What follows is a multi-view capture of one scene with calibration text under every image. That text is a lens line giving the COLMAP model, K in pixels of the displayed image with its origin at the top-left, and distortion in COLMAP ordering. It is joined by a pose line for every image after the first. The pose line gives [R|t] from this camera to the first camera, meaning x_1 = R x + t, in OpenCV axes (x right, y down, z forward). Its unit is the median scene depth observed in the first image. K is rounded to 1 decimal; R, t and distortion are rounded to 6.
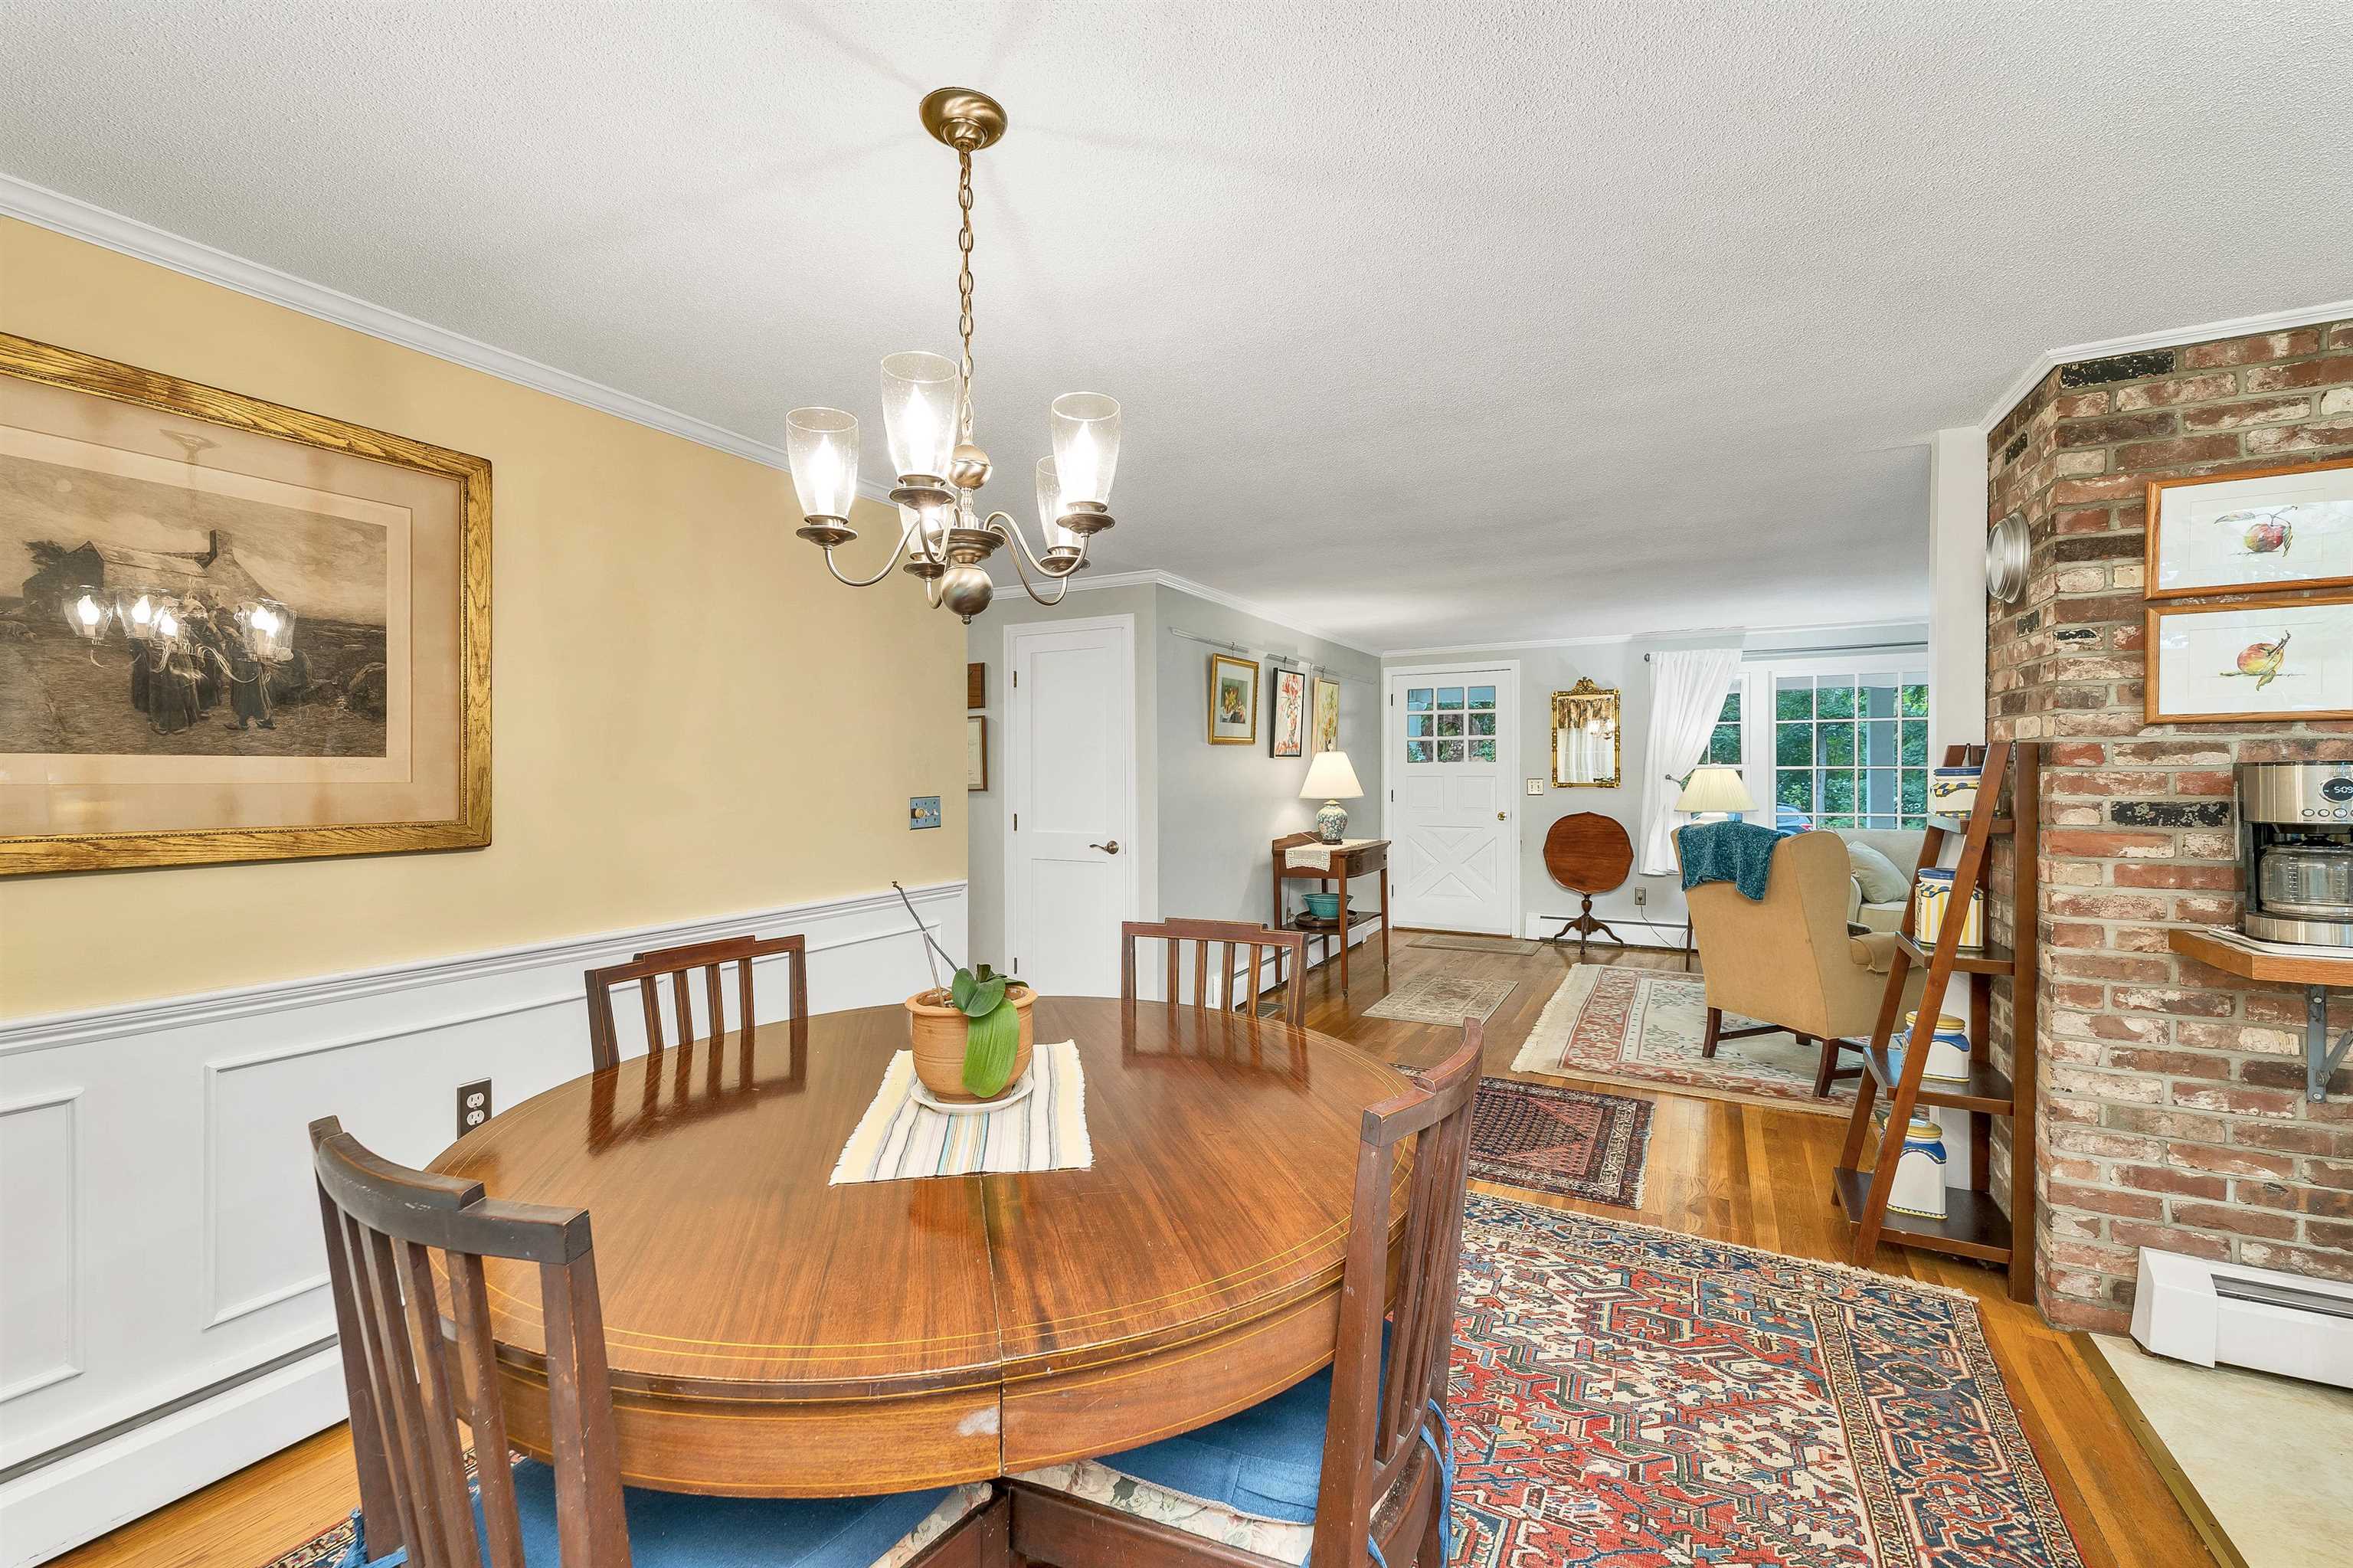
lens RADIAL K [[977.3, 0, 1156.2], [0, 977.3, 775.0], [0, 0, 1]] dist [0.001412, 0.000031]
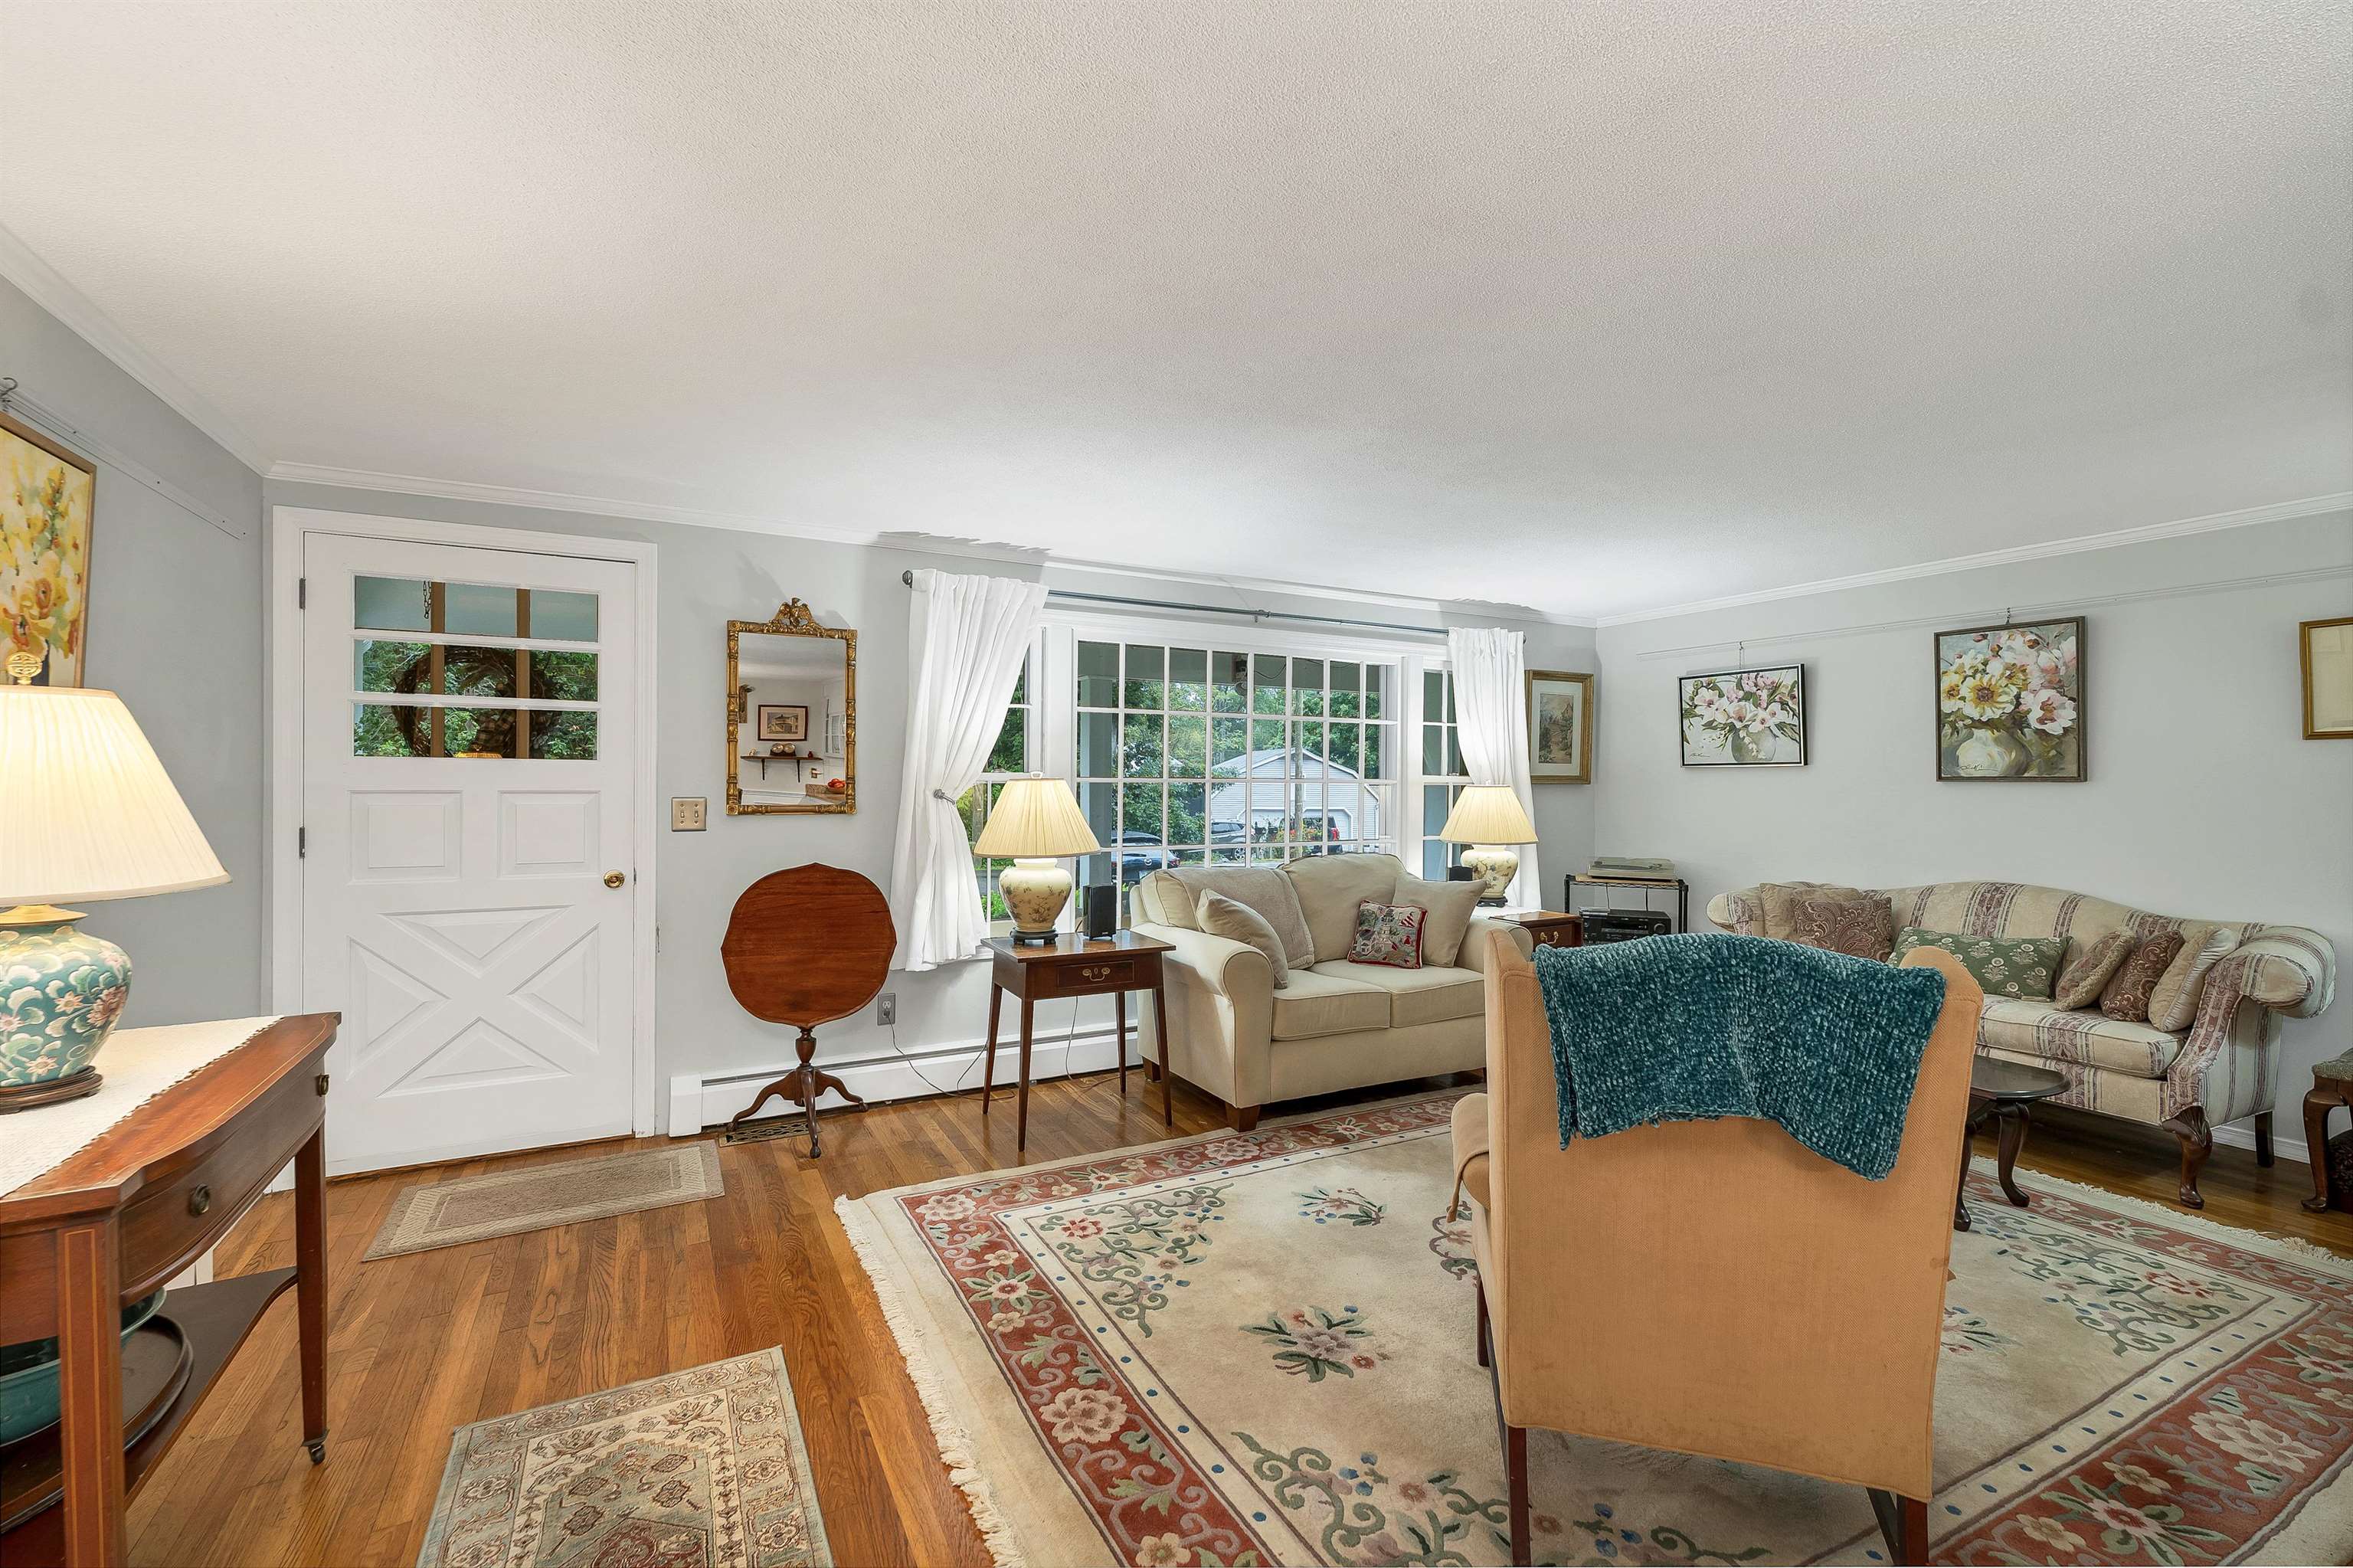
lens RADIAL K [[977.3, 0, 1155.1], [0, 977.3, 801.6], [0, 0, 1]] dist [0.001412, 0.000031]
pose [[0.556559, -0.009558, 0.830753, 0.374769], [-0.005356, 0.999872, 0.015092, -0.010159], [-0.830791, -0.012849, 0.556436, 1.775867]]
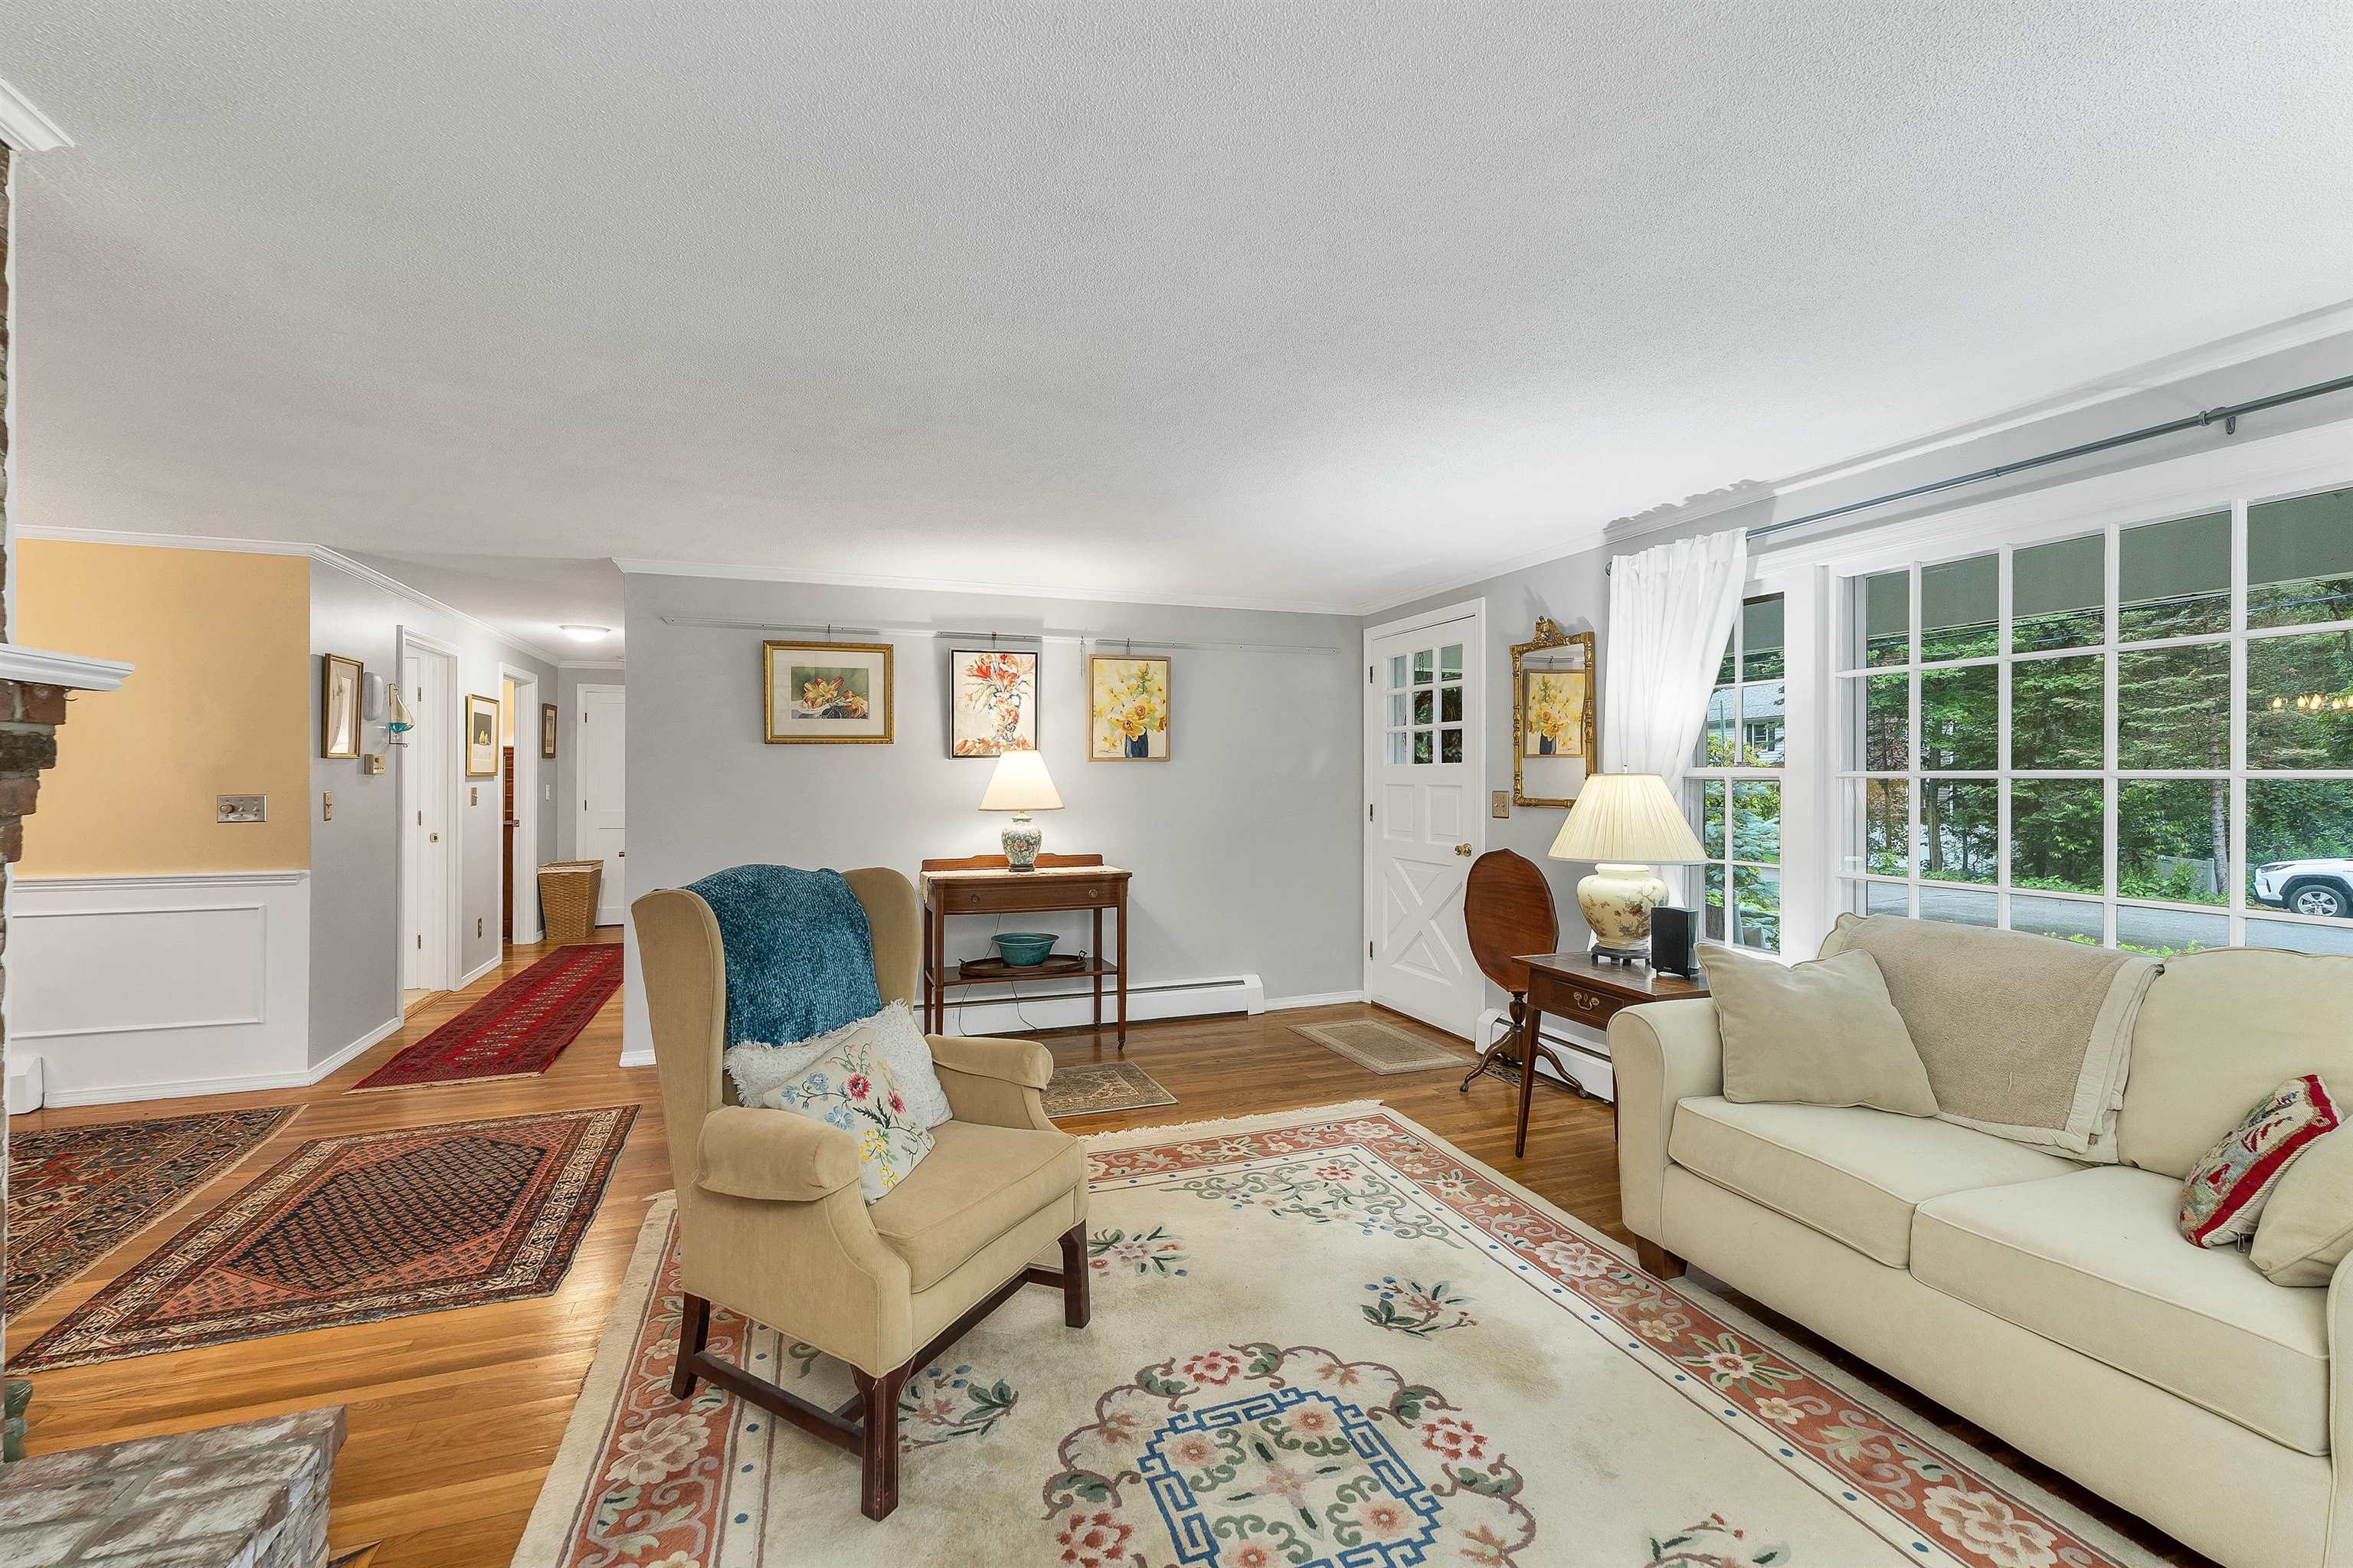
lens RADIAL K [[977.3, 0, 1159.9], [0, 977.3, 776.8], [0, 0, 1]] dist [0.001412, 0.000031]
pose [[0.750576, 0.006064, -0.660756, 2.089698], [-0.007388, 0.999972, 0.000785, -0.012232], [0.660743, 0.004293, 0.750600, 1.323506]]
